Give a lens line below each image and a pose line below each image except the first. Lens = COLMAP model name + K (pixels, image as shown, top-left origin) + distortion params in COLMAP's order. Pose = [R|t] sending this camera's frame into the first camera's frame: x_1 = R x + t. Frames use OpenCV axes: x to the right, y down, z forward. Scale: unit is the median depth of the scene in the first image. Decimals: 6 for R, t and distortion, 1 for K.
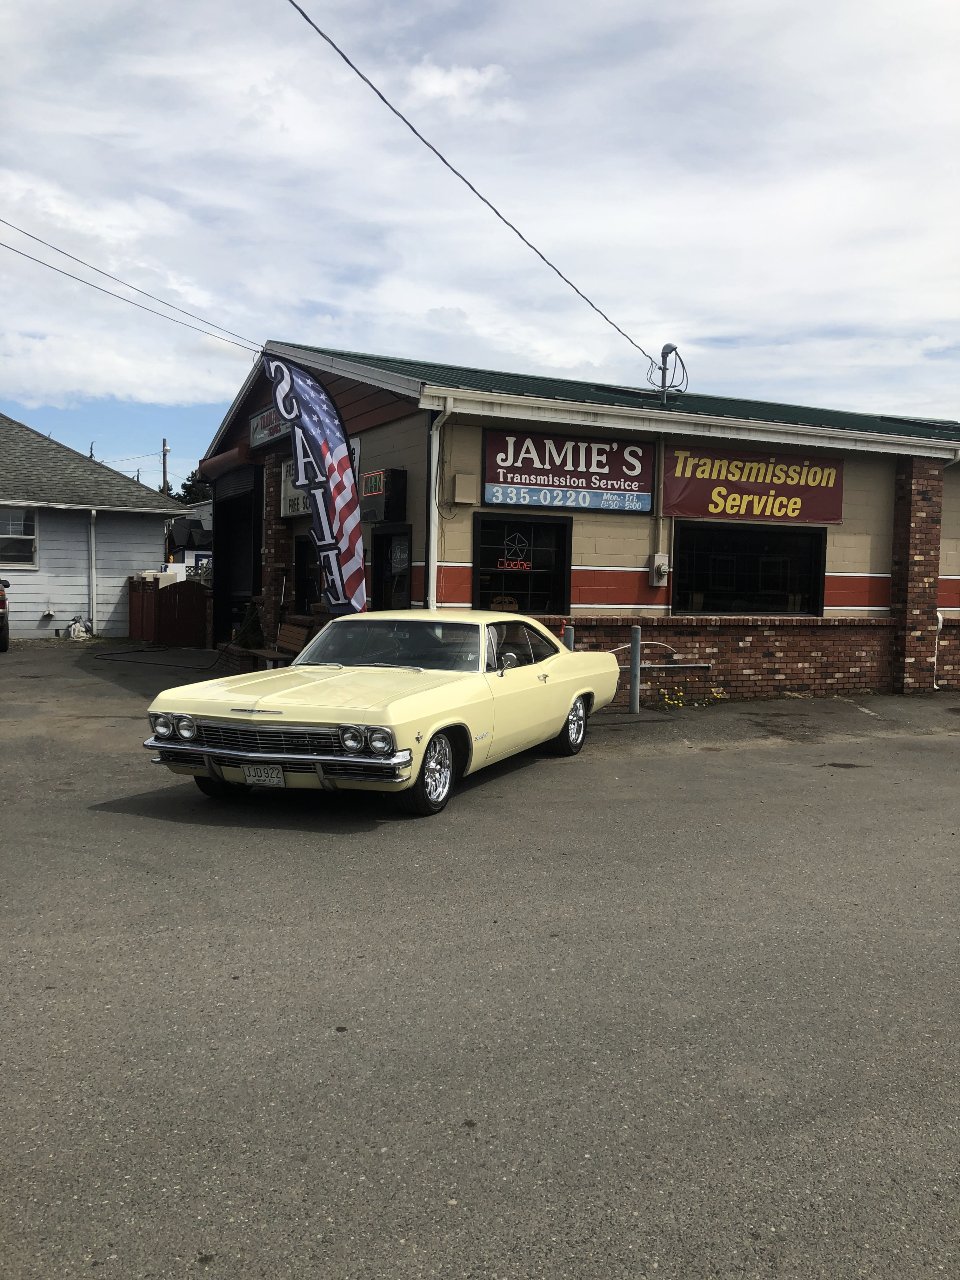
lens RADIAL K [[1023.5, 0, 480.0], [0, 1023.5, 640.0], [0, 0, 1]] dist [0.234130, -0.593407]
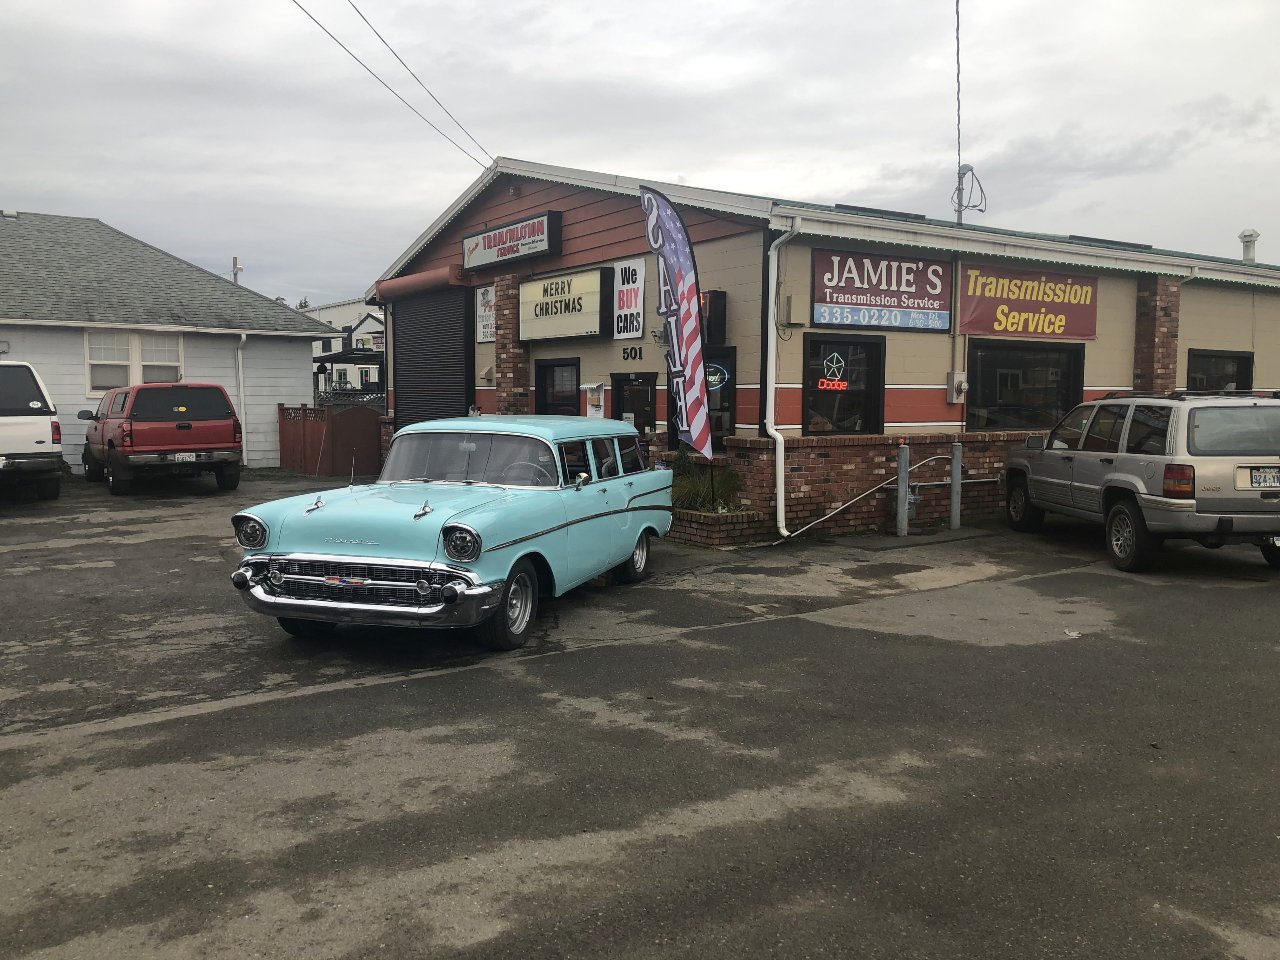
lens RADIAL K [[1031.7, 0, 640.0], [0, 1031.7, 480.0], [0, 0, 1]] dist [0.054329, -0.006726]
pose [[0.990275, -0.031629, 0.135484, -0.285384], [0.028588, 0.999295, 0.024328, -0.010840], [-0.136158, -0.020218, 0.990481, 0.031335]]
